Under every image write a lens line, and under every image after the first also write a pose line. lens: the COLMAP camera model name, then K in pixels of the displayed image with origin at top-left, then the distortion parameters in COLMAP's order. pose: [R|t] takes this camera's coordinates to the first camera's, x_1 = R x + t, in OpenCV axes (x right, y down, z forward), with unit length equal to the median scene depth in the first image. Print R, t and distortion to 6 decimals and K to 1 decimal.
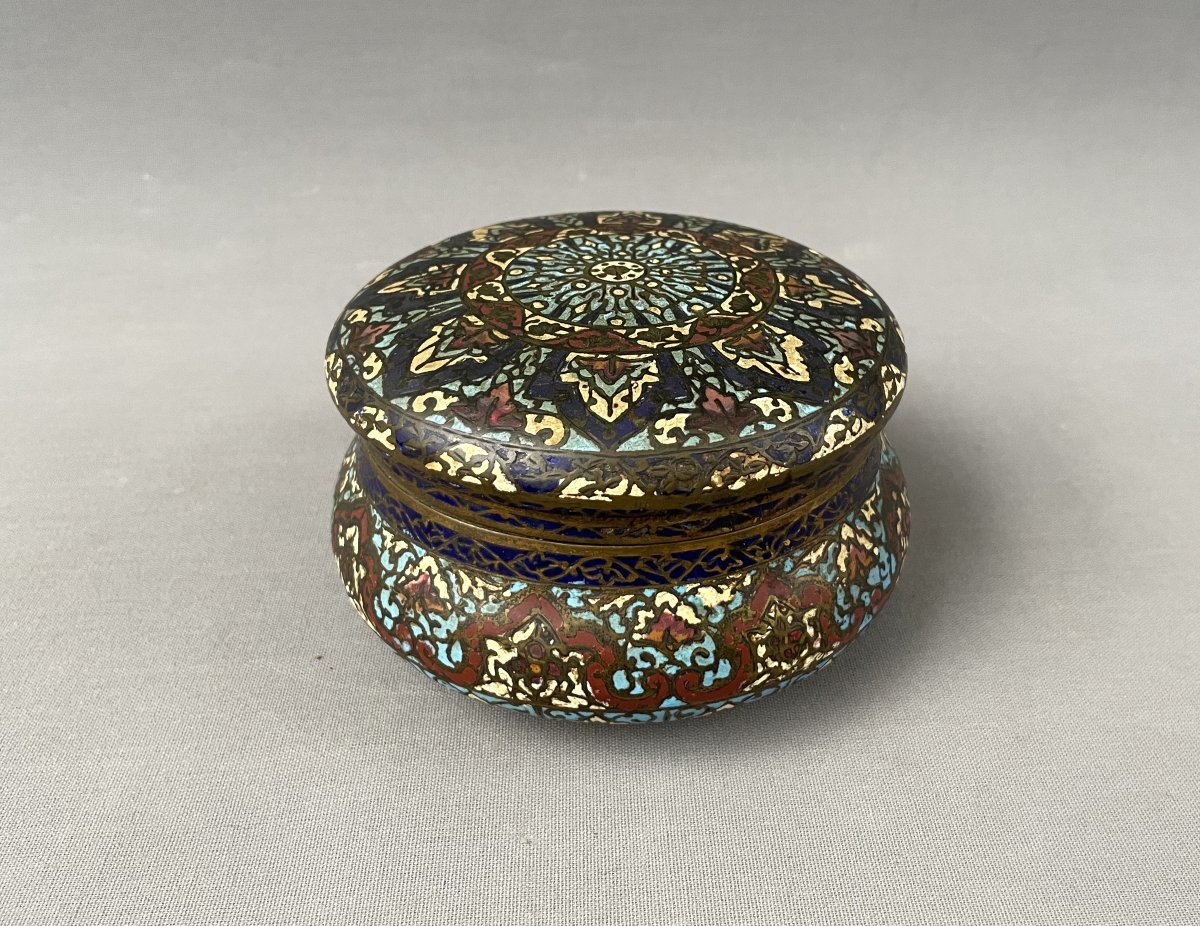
lens RADIAL K [[1031.1, 0, 641.0], [0, 1031.1, 465.5], [0, 0, 1]] dist [0.052419, 0.003846]
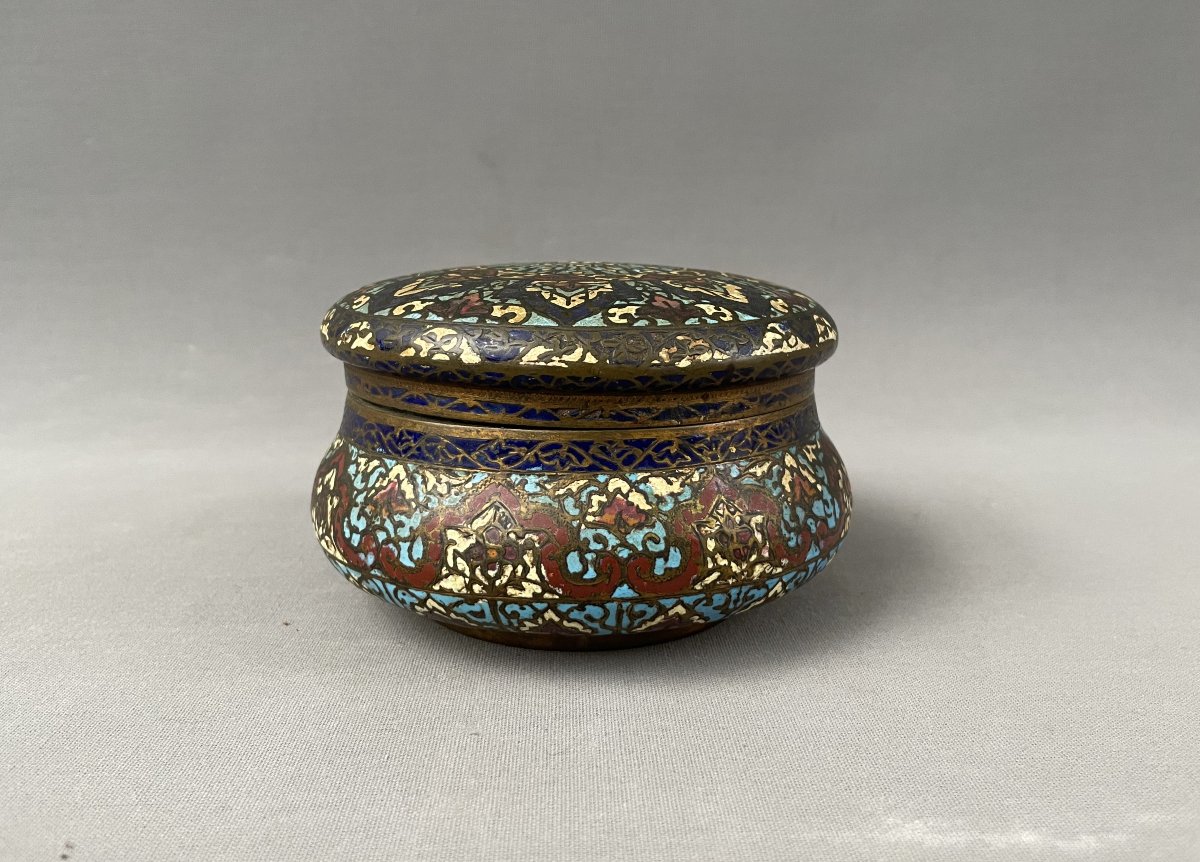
lens RADIAL K [[926.8, 0, 590.4], [0, 926.8, 455.9], [0, 0, 1]] dist [0.057752, -0.000298]
pose [[0.999645, 0.006486, -0.025836, 0.019526], [-0.013869, 0.954806, -0.296906, 0.375107], [0.022742, 0.297159, 0.954557, 0.084871]]
